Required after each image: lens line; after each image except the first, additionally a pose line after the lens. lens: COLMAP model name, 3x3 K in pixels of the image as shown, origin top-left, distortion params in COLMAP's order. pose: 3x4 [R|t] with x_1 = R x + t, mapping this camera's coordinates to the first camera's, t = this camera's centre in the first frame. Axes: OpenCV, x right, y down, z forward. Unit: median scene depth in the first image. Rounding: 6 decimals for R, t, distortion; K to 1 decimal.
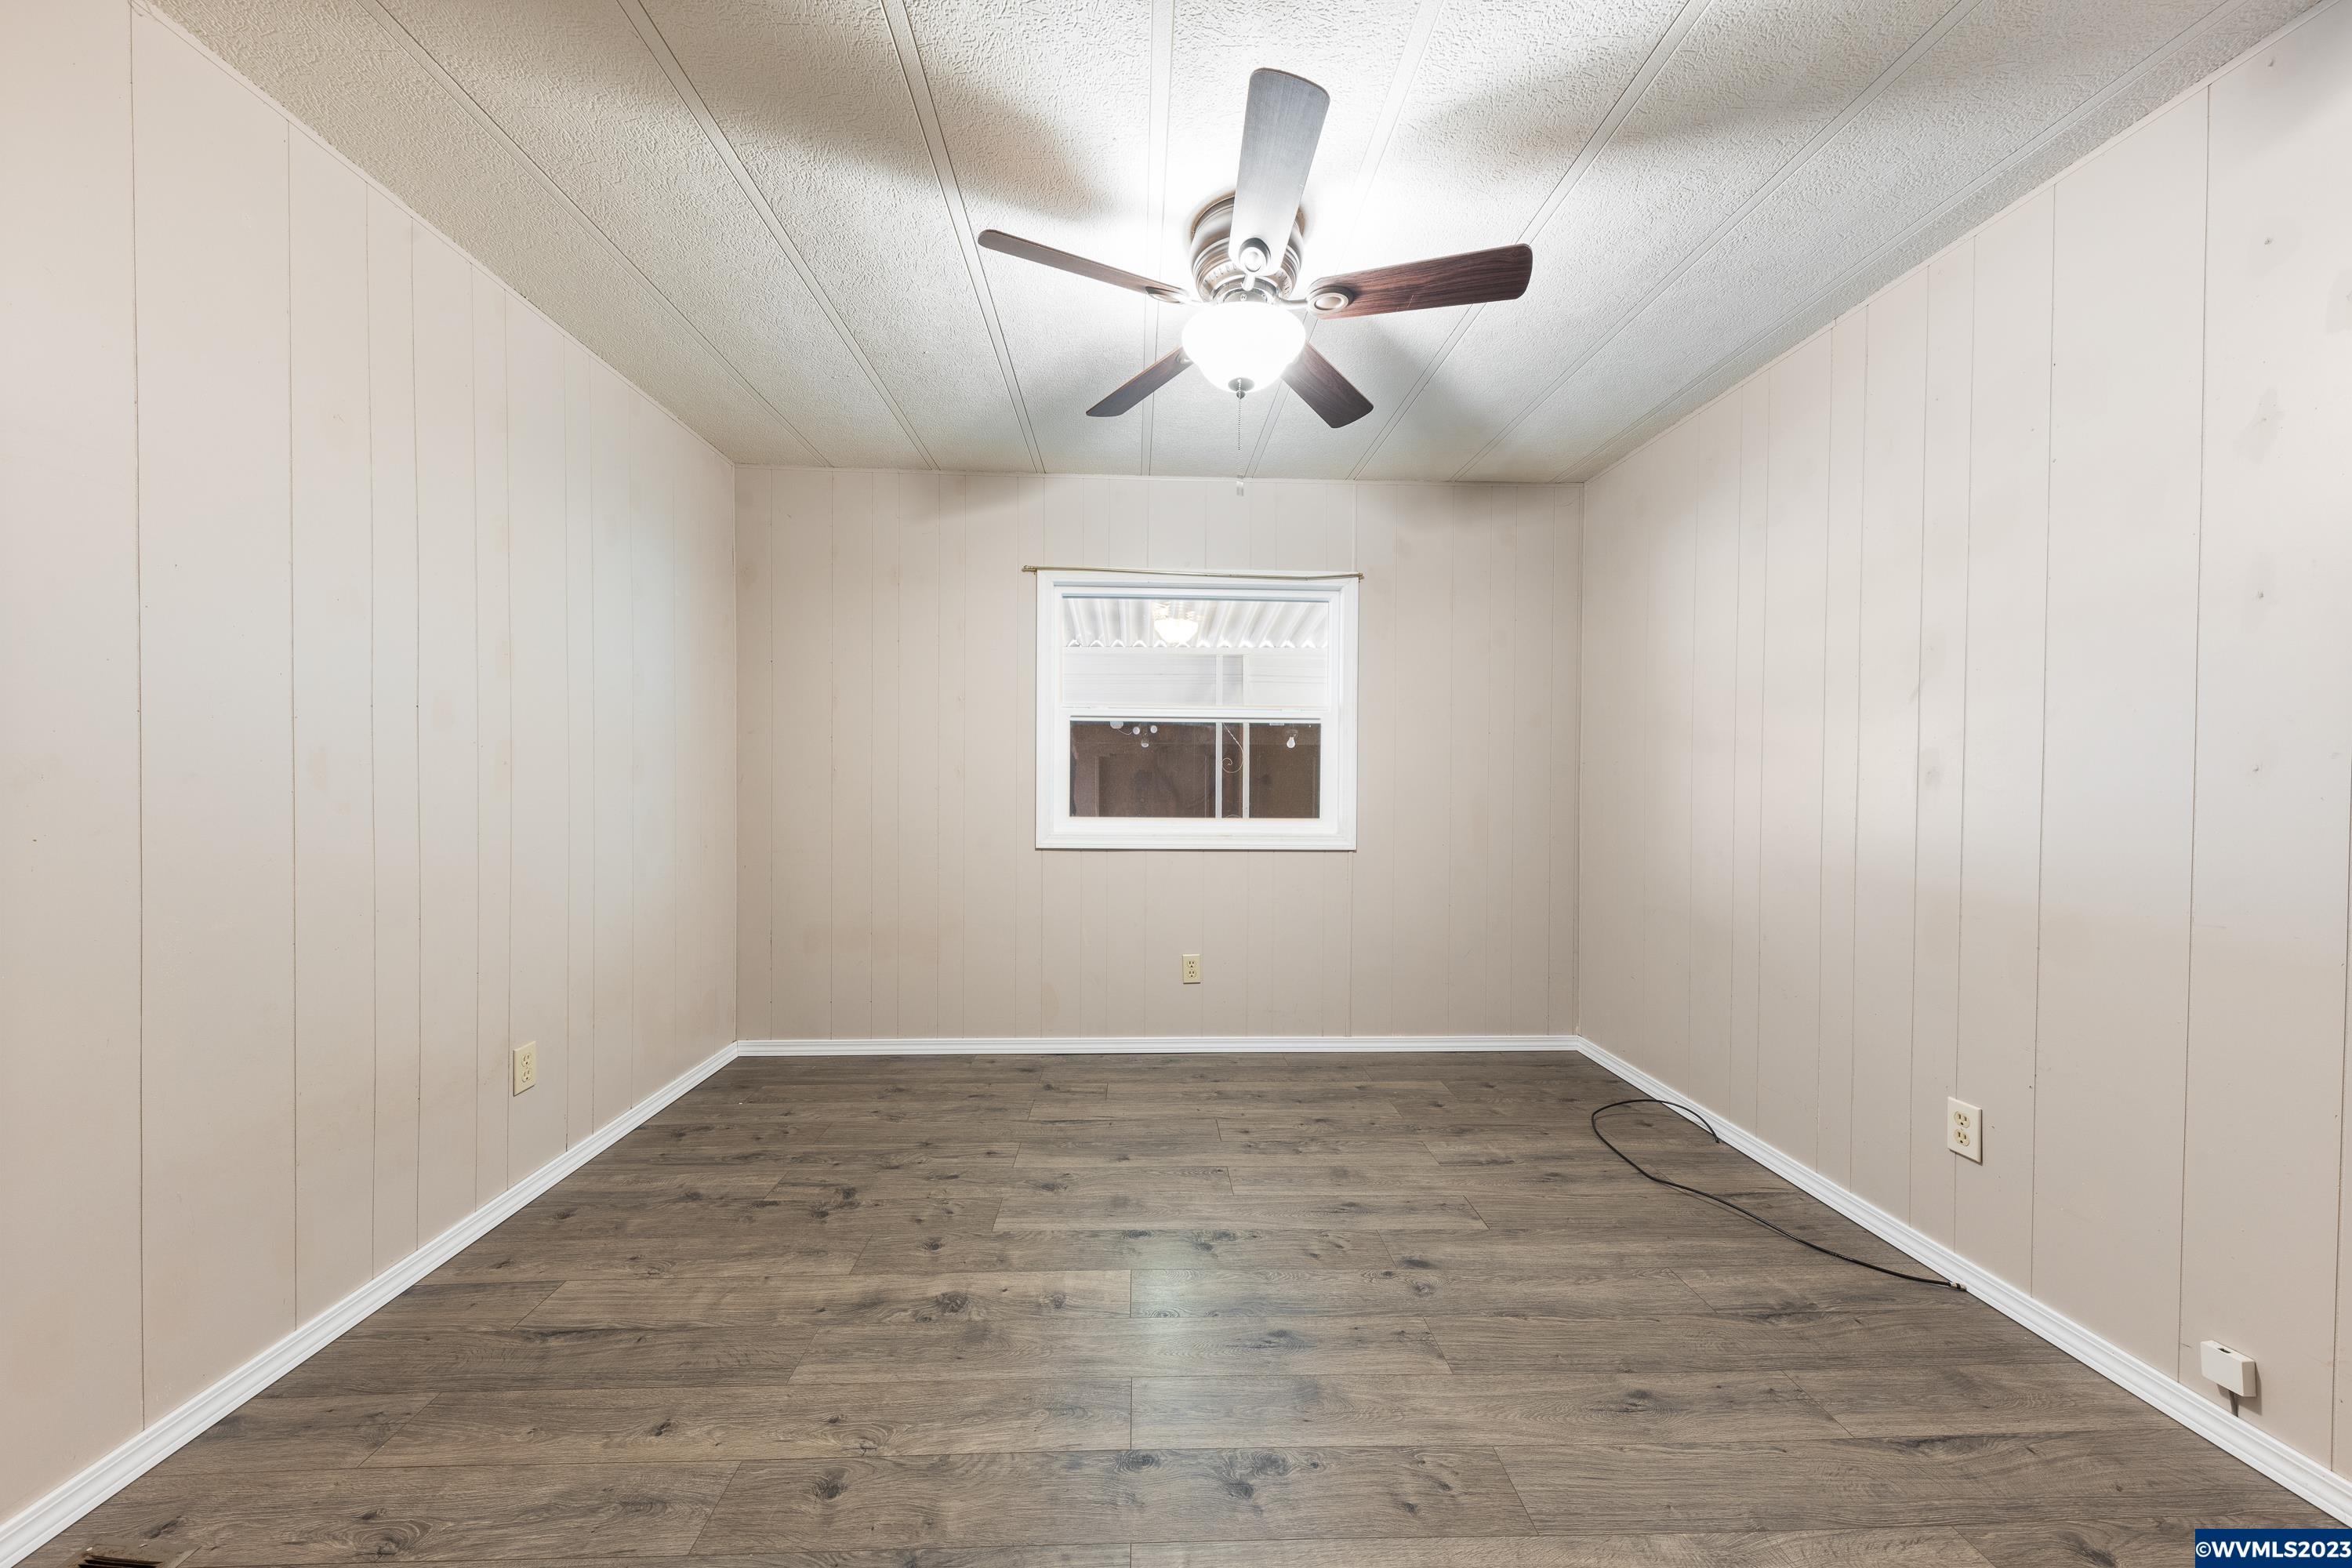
lens RADIAL K [[814.5, 0, 1166.9], [0, 814.5, 778.1], [0, 0, 1]] dist [0.005446, -0.003497]
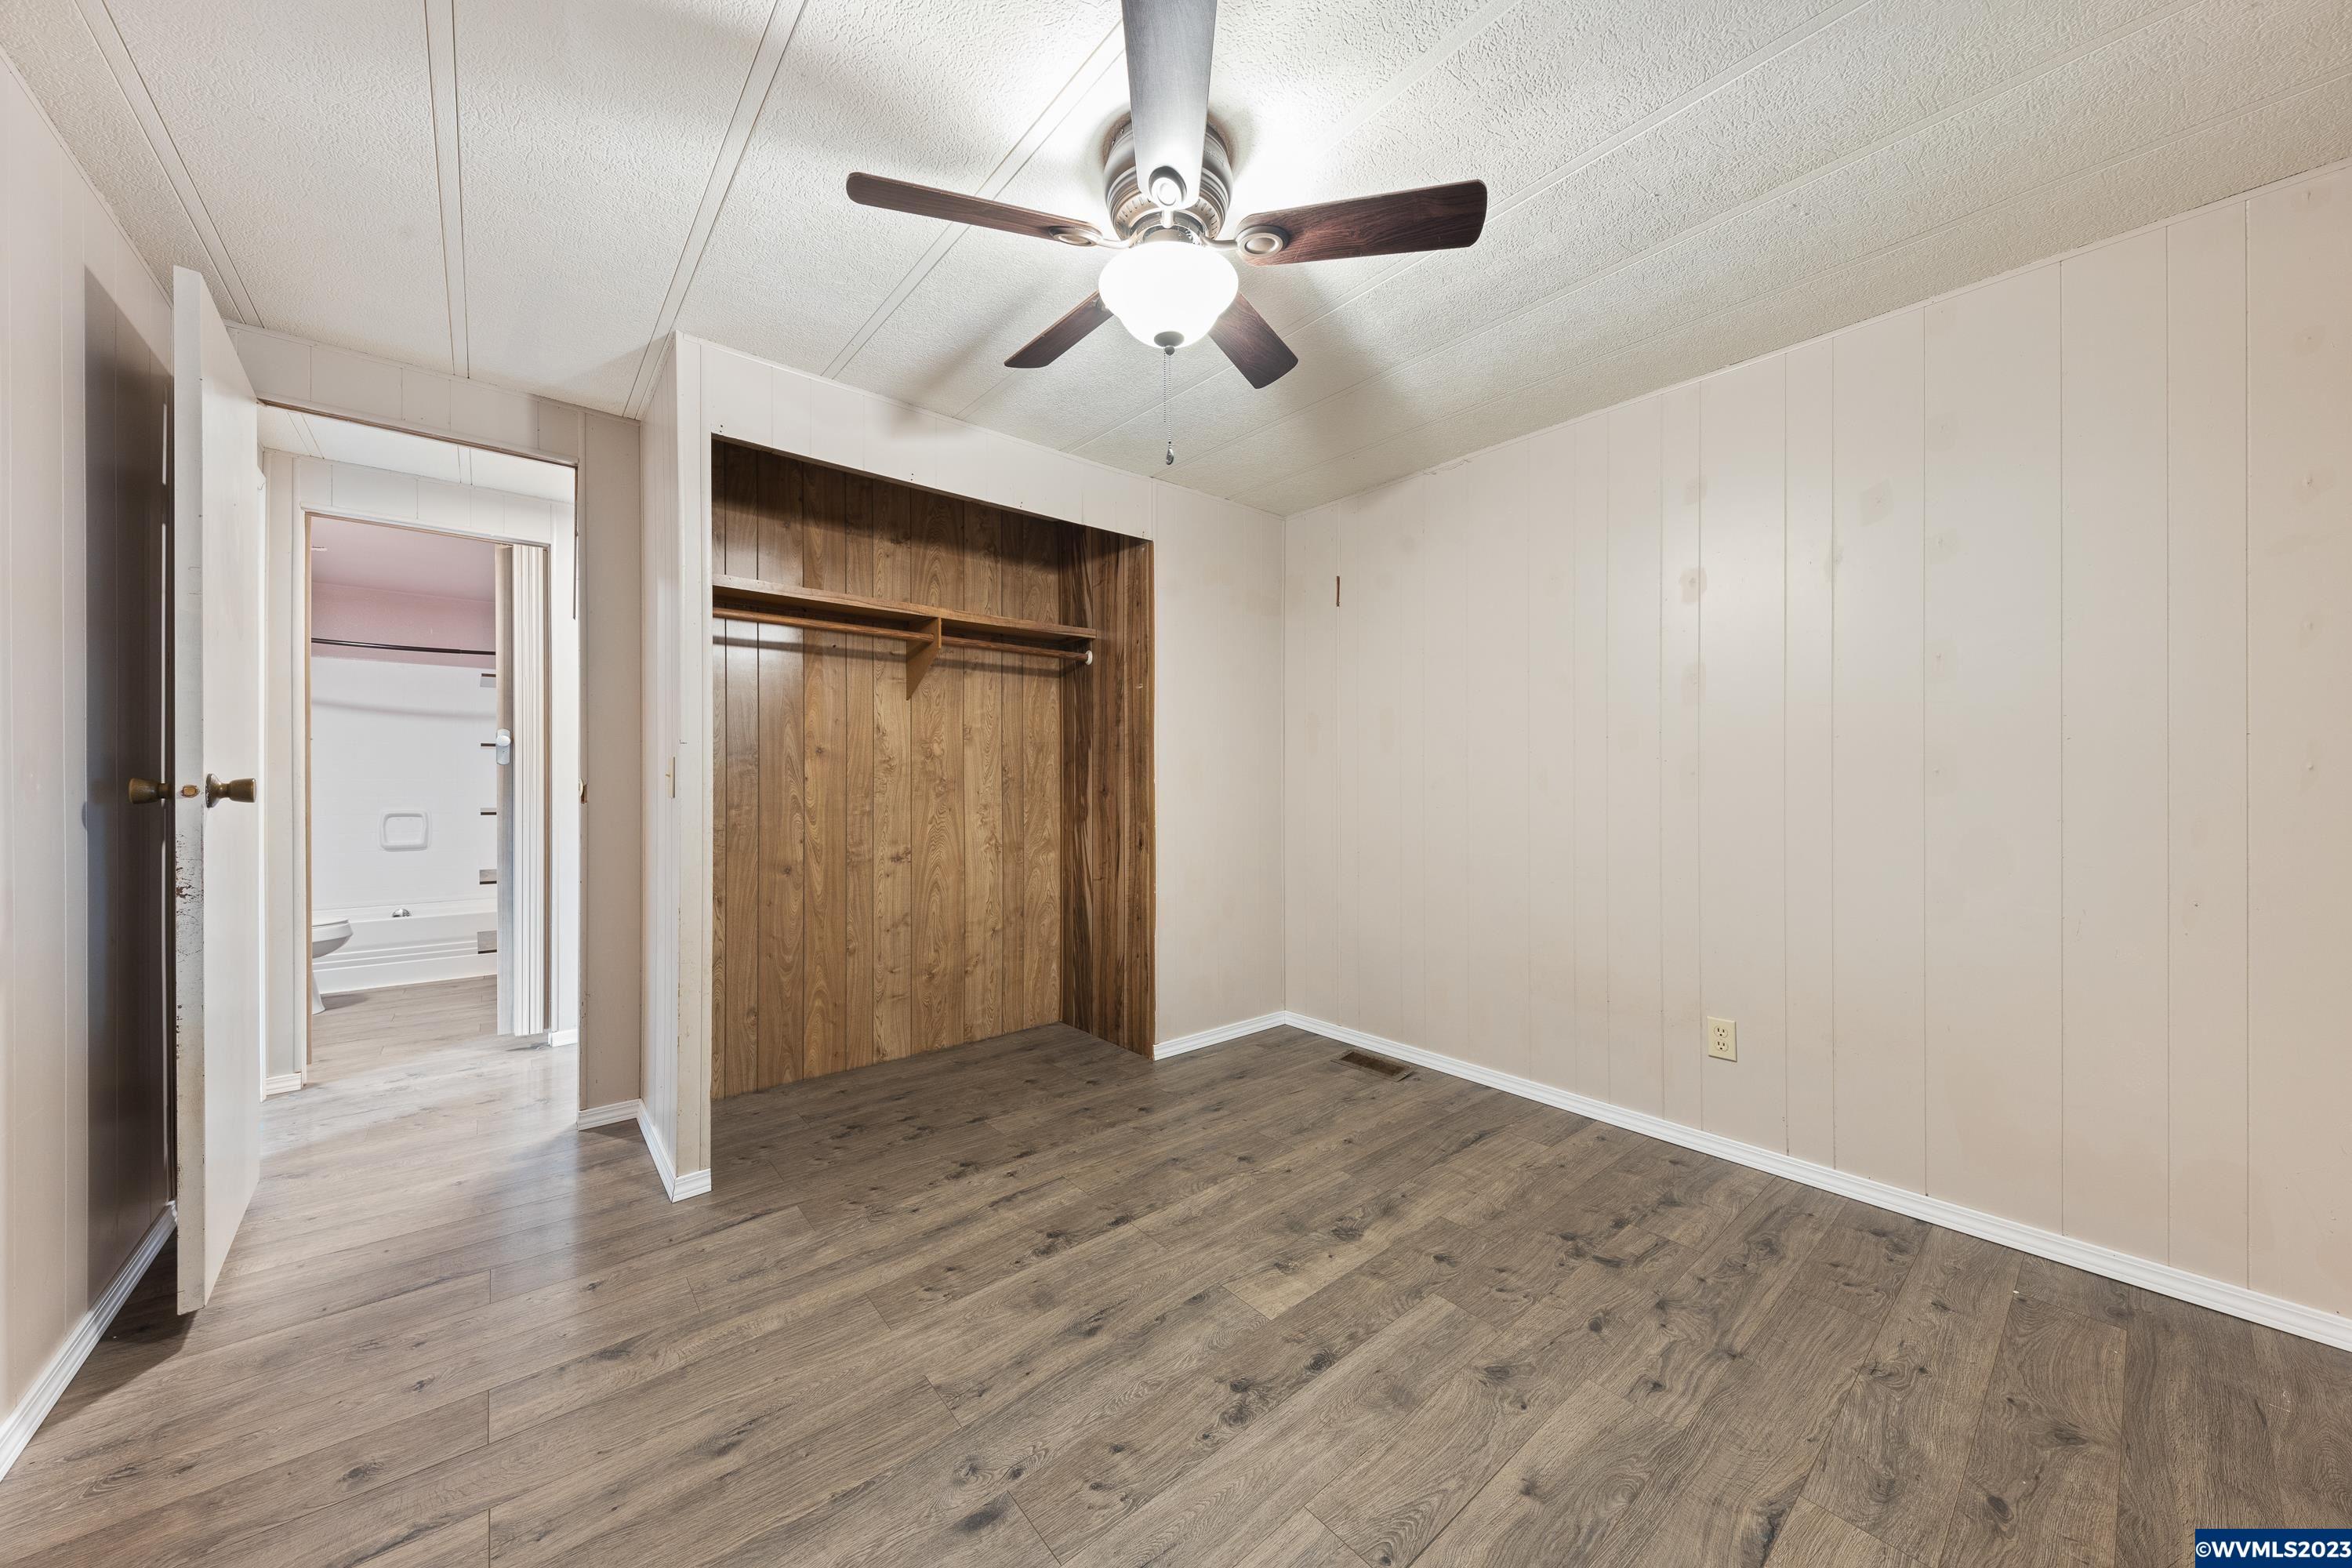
lens RADIAL K [[809.6, 0, 1162.9], [0, 809.6, 772.2], [0, 0, 1]] dist [0.013758, -0.004929]
pose [[-0.799703, -0.011667, -0.600282, 0.622524], [-0.006453, 0.999920, -0.010837, -0.001682], [0.600361, -0.004793, -0.799715, 1.697746]]
